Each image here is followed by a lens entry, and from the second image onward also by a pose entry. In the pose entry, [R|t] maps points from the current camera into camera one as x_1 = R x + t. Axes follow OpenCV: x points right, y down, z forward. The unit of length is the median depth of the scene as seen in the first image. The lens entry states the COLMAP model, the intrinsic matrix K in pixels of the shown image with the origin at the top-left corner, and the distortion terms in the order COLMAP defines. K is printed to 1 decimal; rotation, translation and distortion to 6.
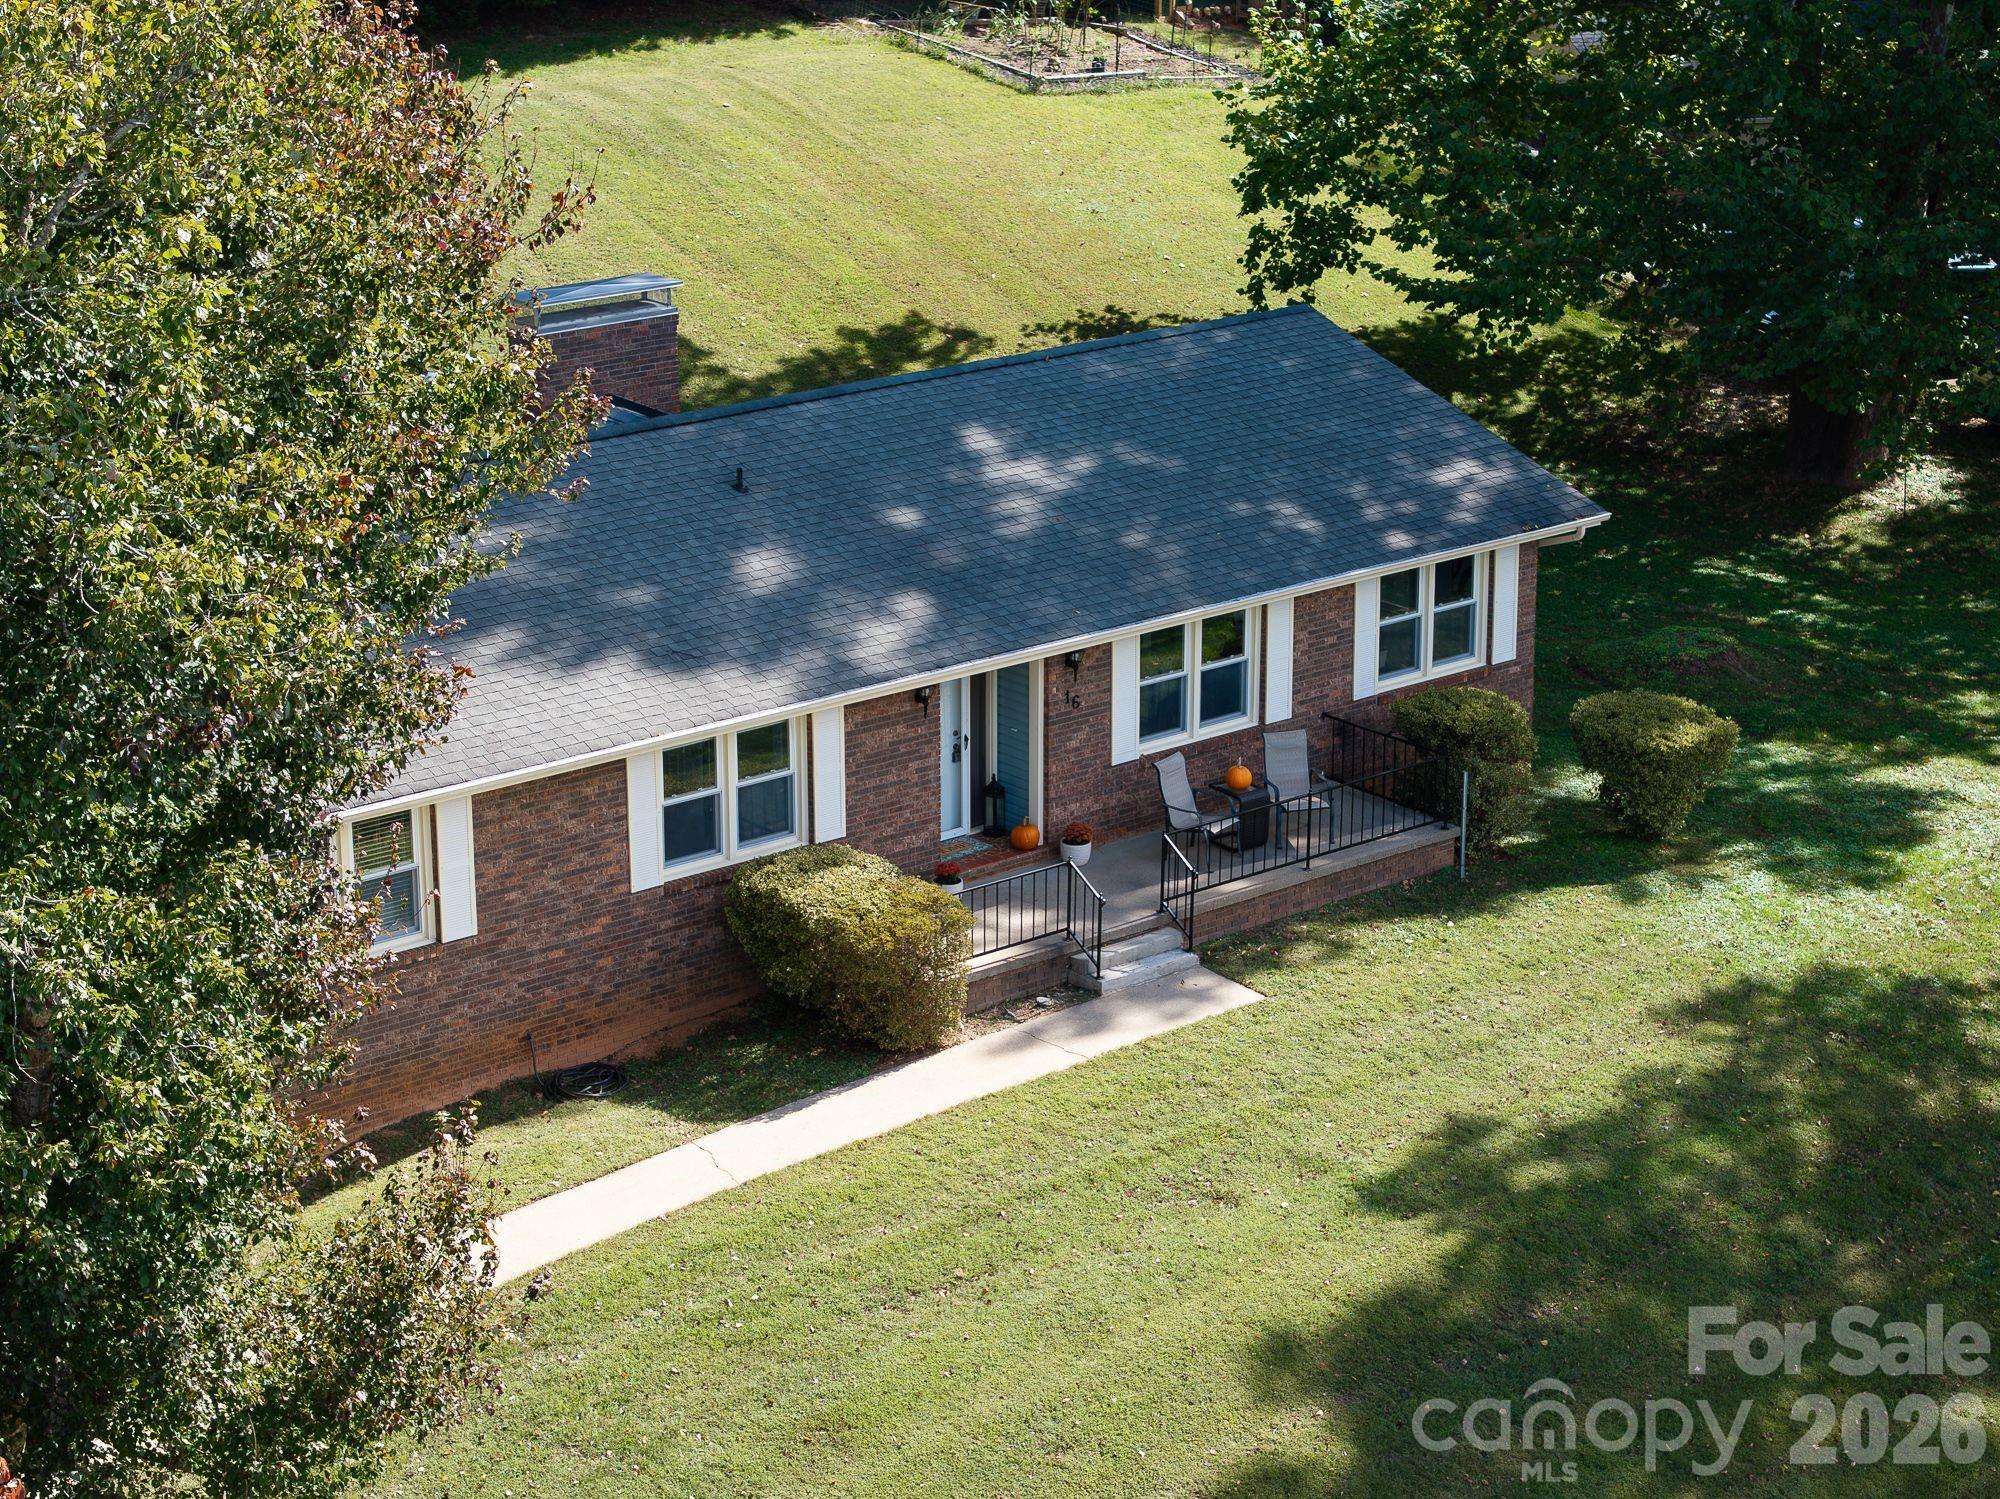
lens RADIAL K [[3853.6, 0, 1000.0], [0, 3853.6, 749.5], [0, 0, 1]] dist [0.008171, 0.045561]
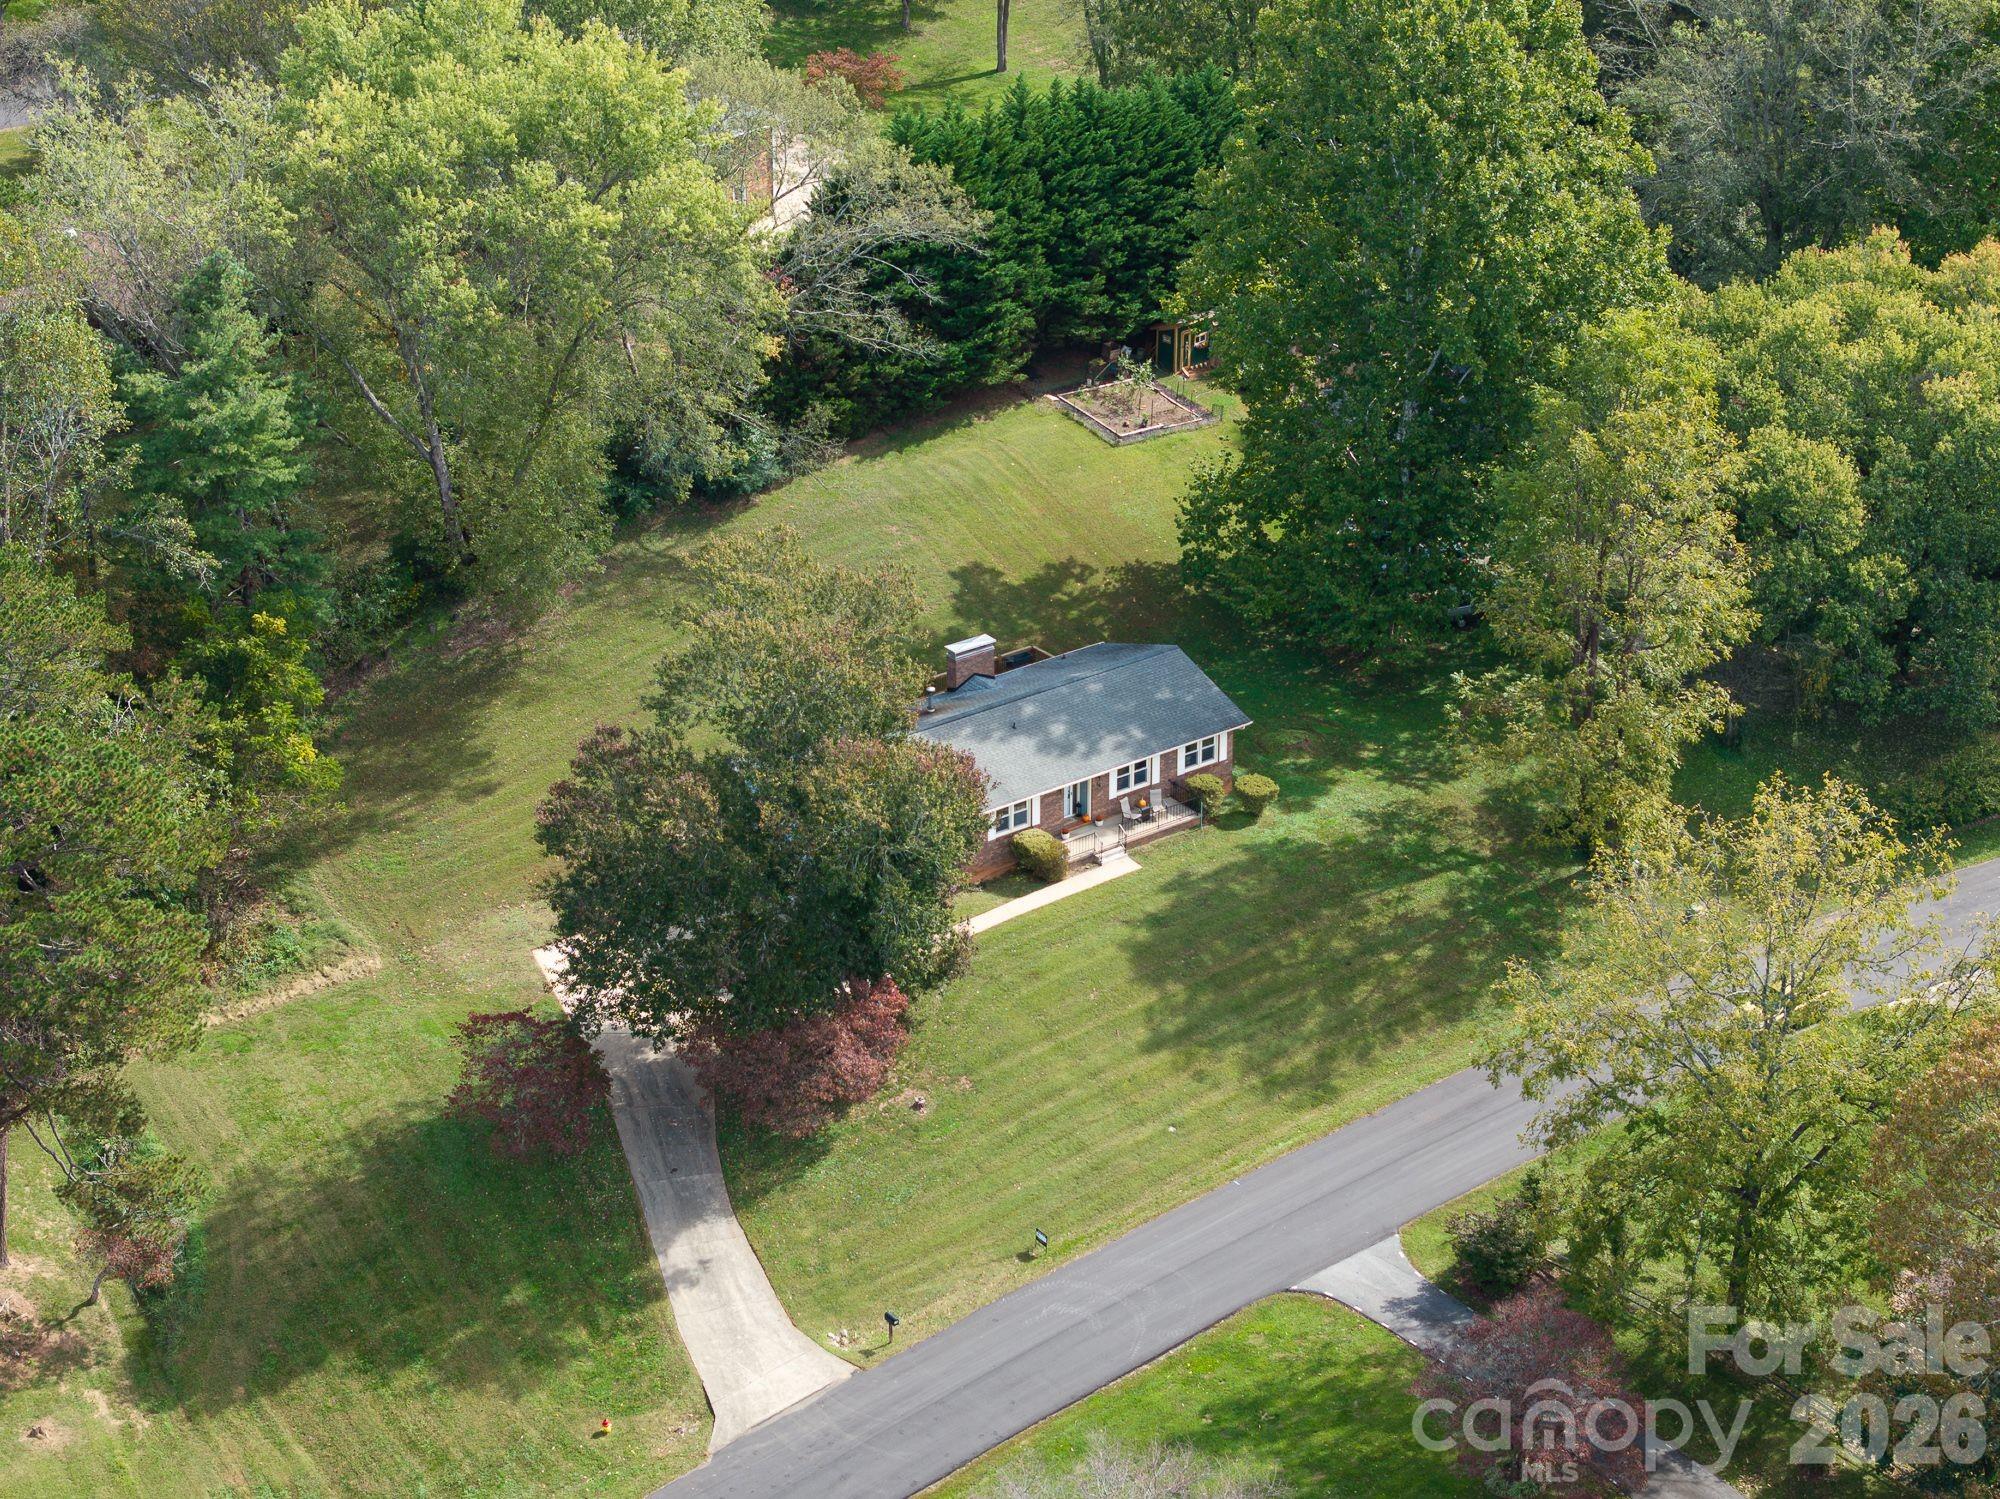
lens RADIAL K [[3853.6, 0, 1000.0], [0, 3853.6, 749.5], [0, 0, 1]] dist [0.008171, 0.045561]
pose [[0.998647, 0.027805, -0.043947, 0.088272], [-0.021164, 0.989215, 0.144936, -0.603052], [0.047503, -0.143810, 0.988465, -2.815295]]
